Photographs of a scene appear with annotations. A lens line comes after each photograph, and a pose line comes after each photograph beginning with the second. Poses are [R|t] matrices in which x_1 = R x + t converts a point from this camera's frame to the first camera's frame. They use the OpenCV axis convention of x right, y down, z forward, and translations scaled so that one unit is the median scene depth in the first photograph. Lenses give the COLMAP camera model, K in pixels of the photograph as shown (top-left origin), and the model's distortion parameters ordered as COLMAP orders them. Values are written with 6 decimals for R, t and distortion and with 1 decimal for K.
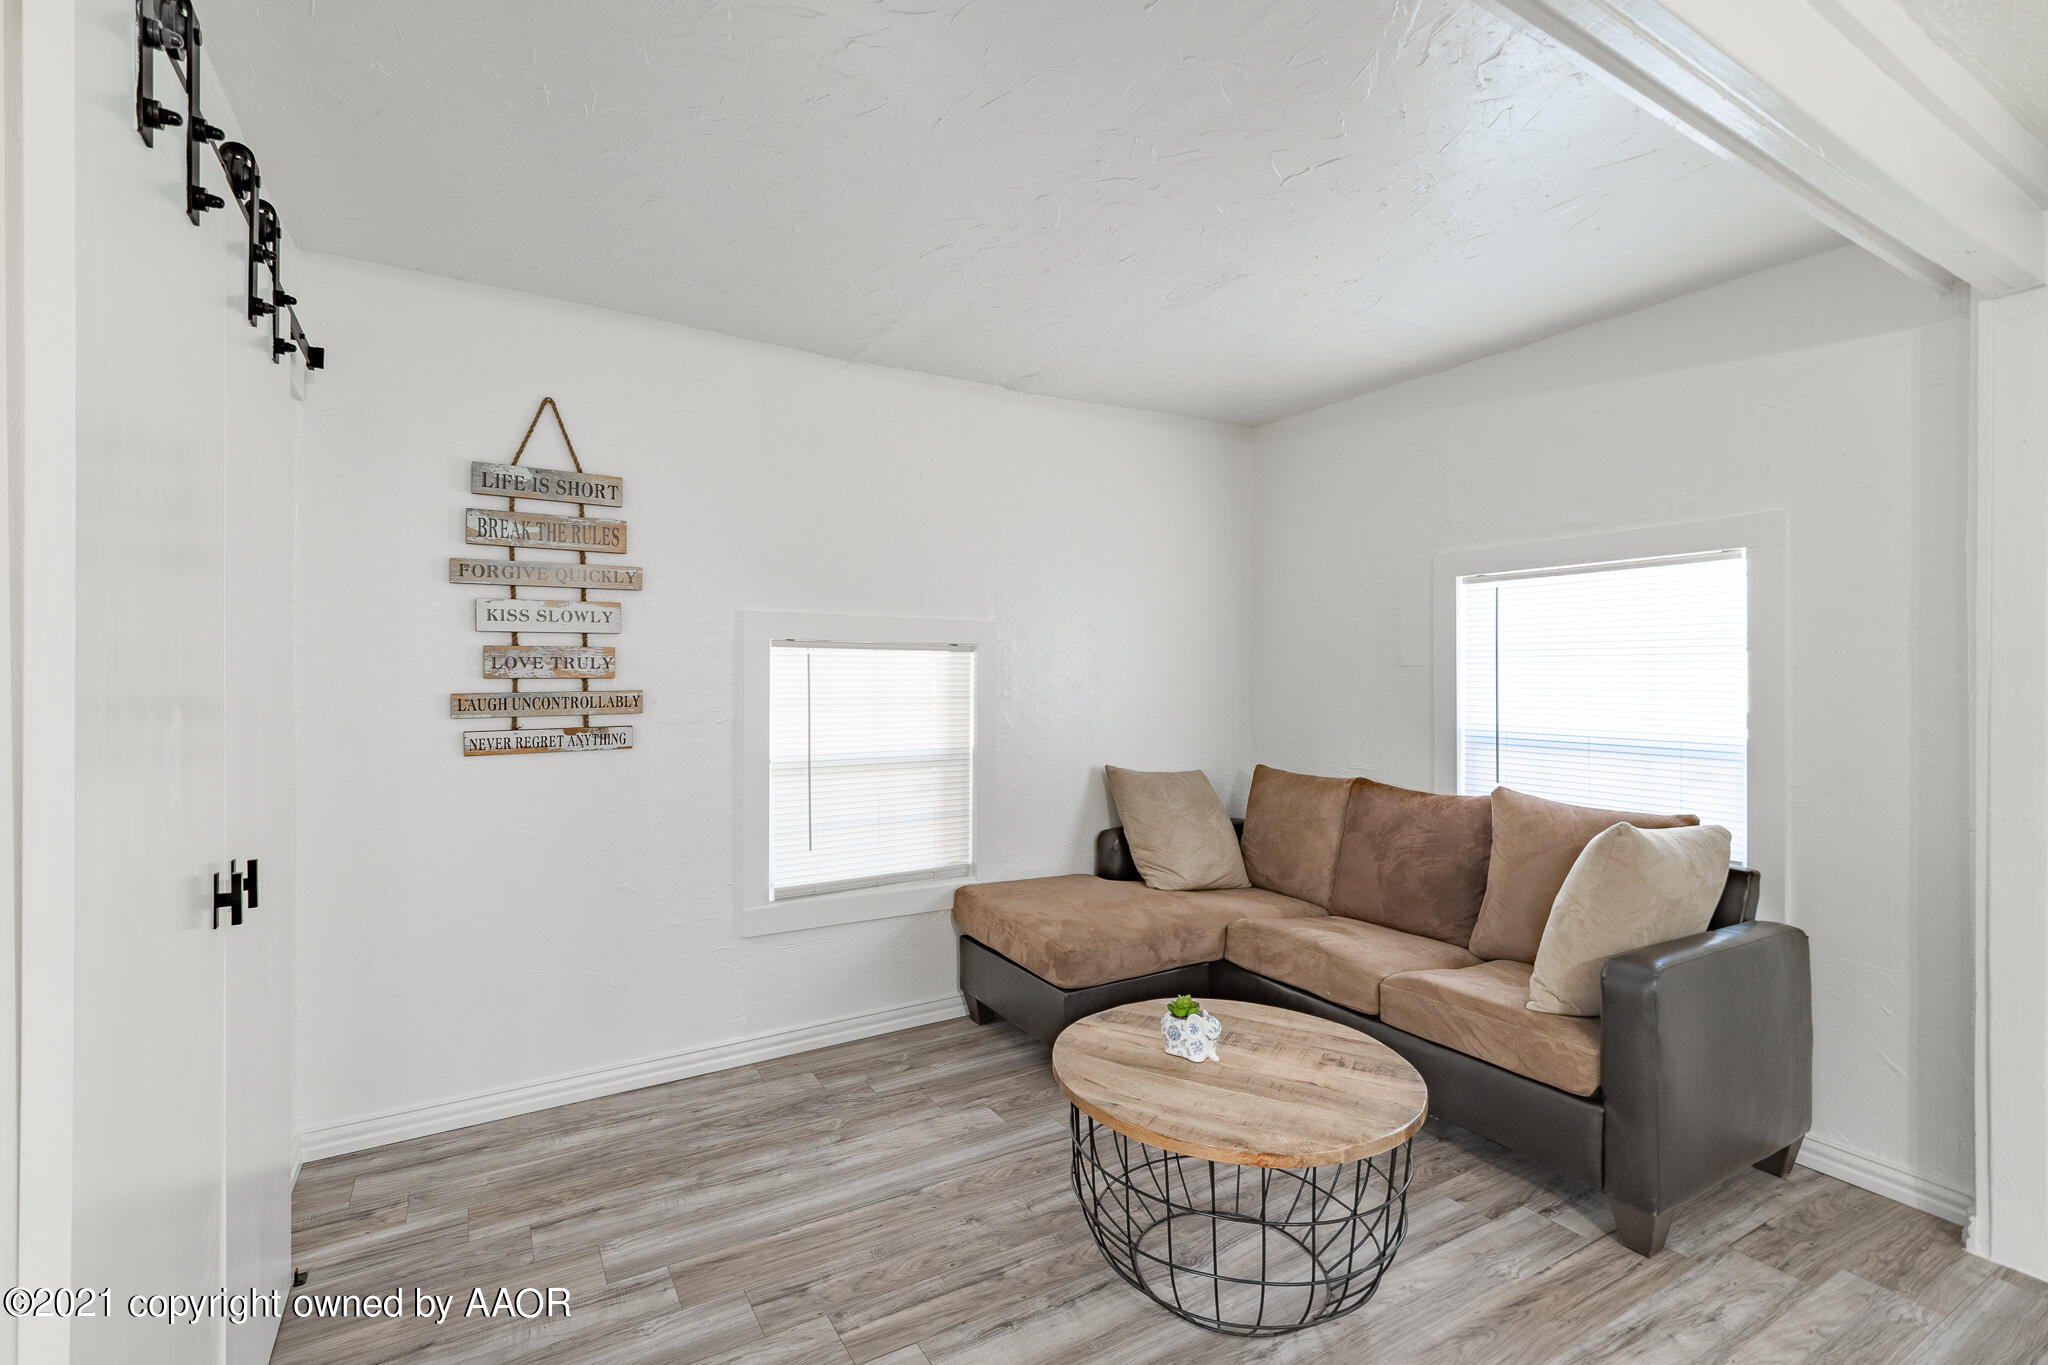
lens RADIAL K [[914.6, 0, 983.7], [0, 914.6, 680.7], [0, 0, 1]] dist [-0.002161, 0.000070]
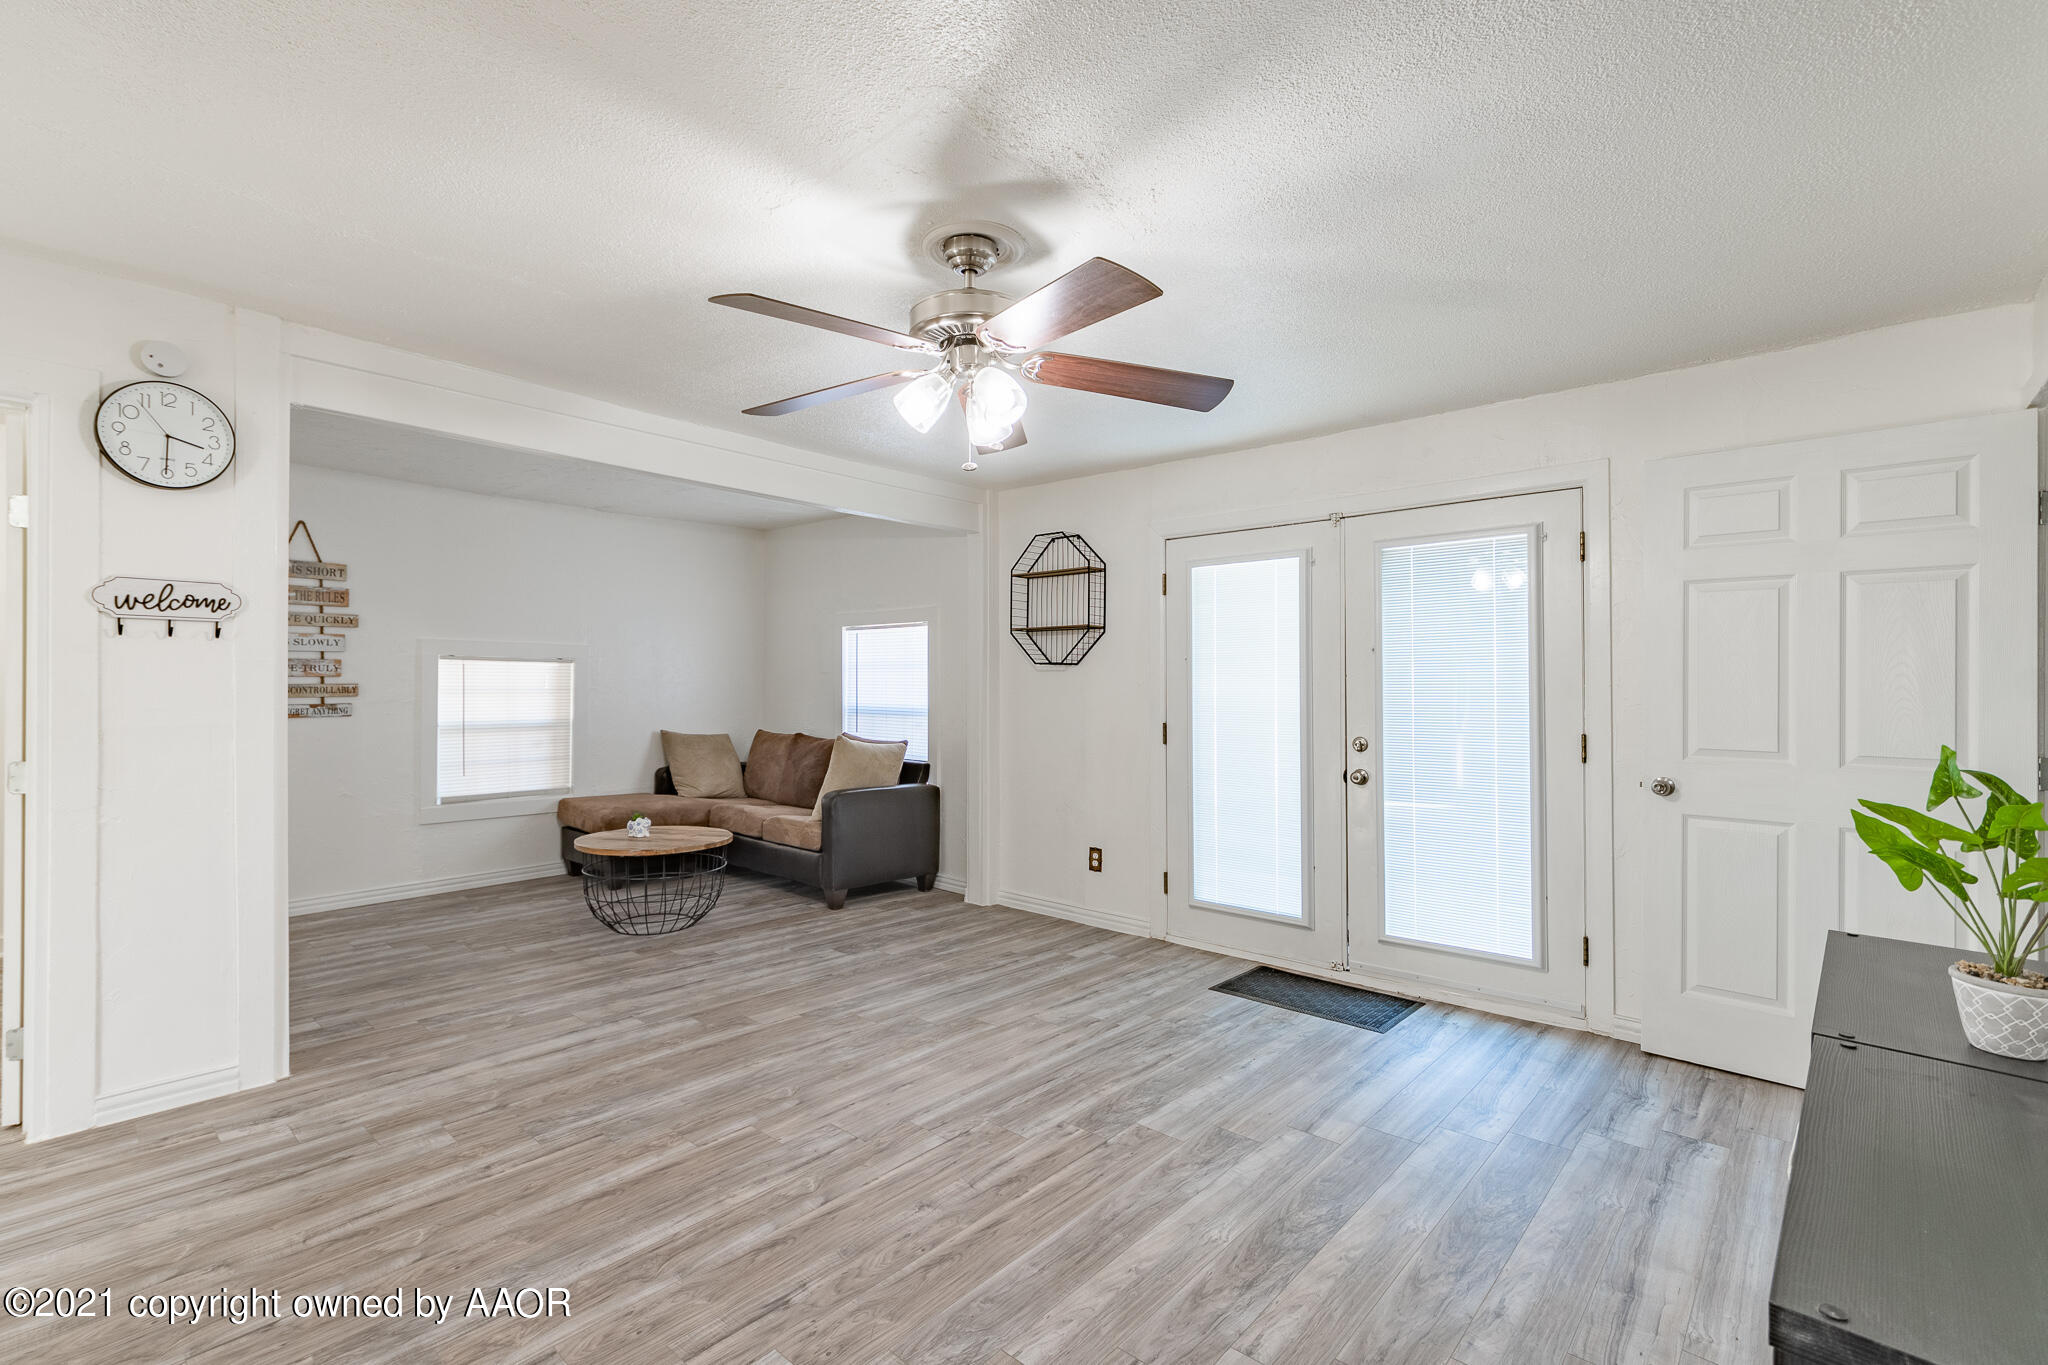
lens RADIAL K [[914.6, 0, 989.6], [0, 914.6, 678.2], [0, 0, 1]] dist [-0.002161, 0.000070]
pose [[0.947401, 0.006494, 0.319983, 0.224691], [-0.004029, 0.999957, -0.008363, 0.010013], [-0.320024, 0.006634, 0.947386, -1.087408]]
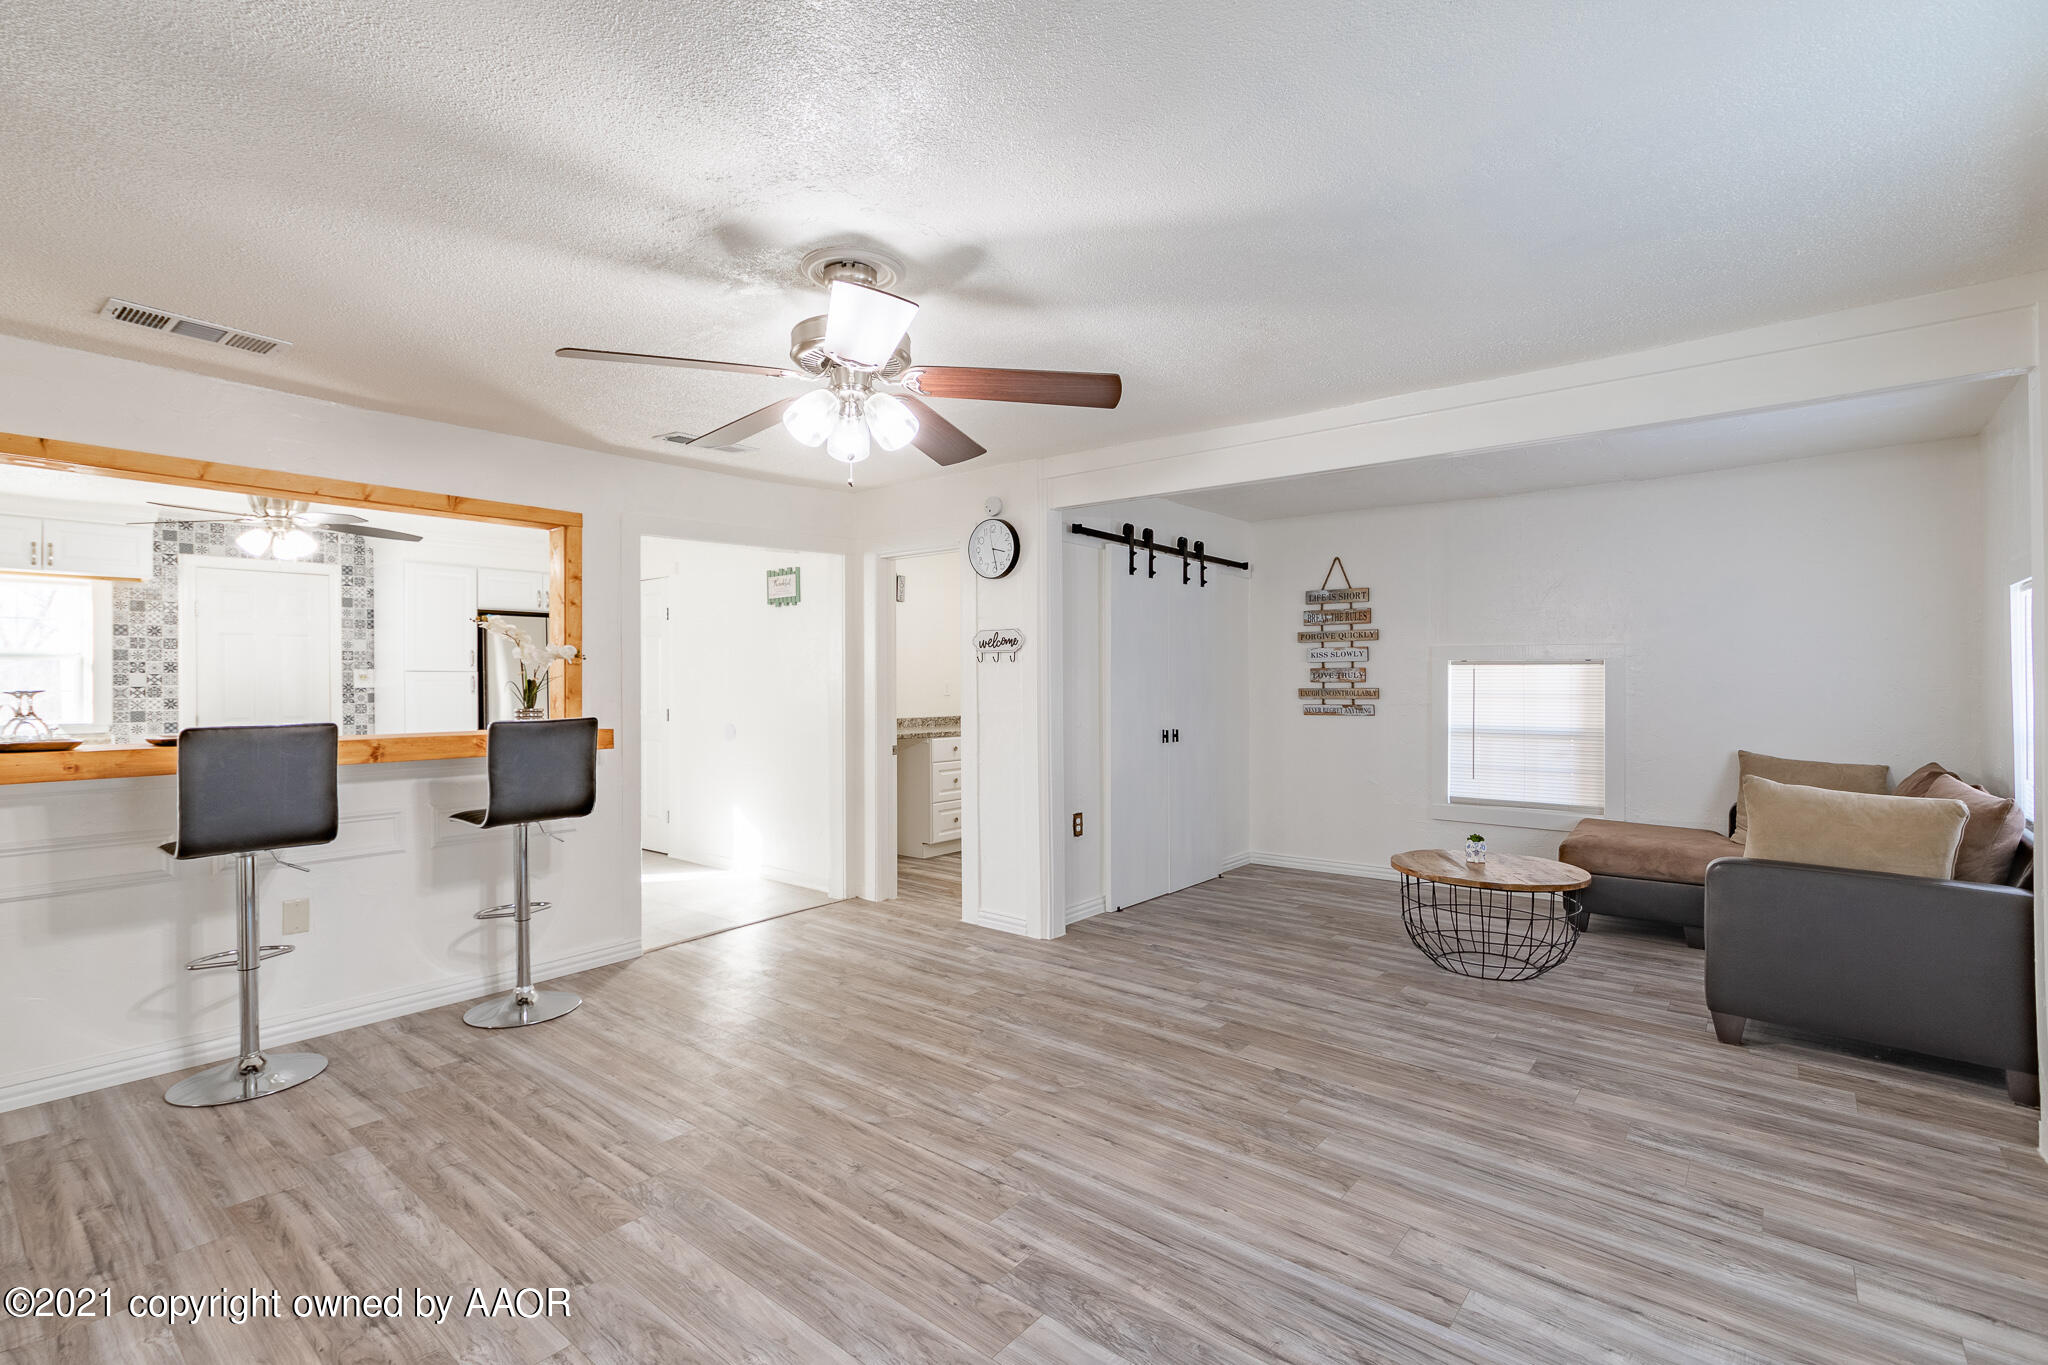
lens RADIAL K [[914.6, 0, 1031.7], [0, 914.6, 674.7], [0, 0, 1]] dist [-0.002161, 0.000070]
pose [[0.378837, -0.011658, -0.925390, 1.252813], [-0.000554, 0.999918, -0.012823, 0.007752], [0.925463, 0.005371, 0.378799, -0.515303]]
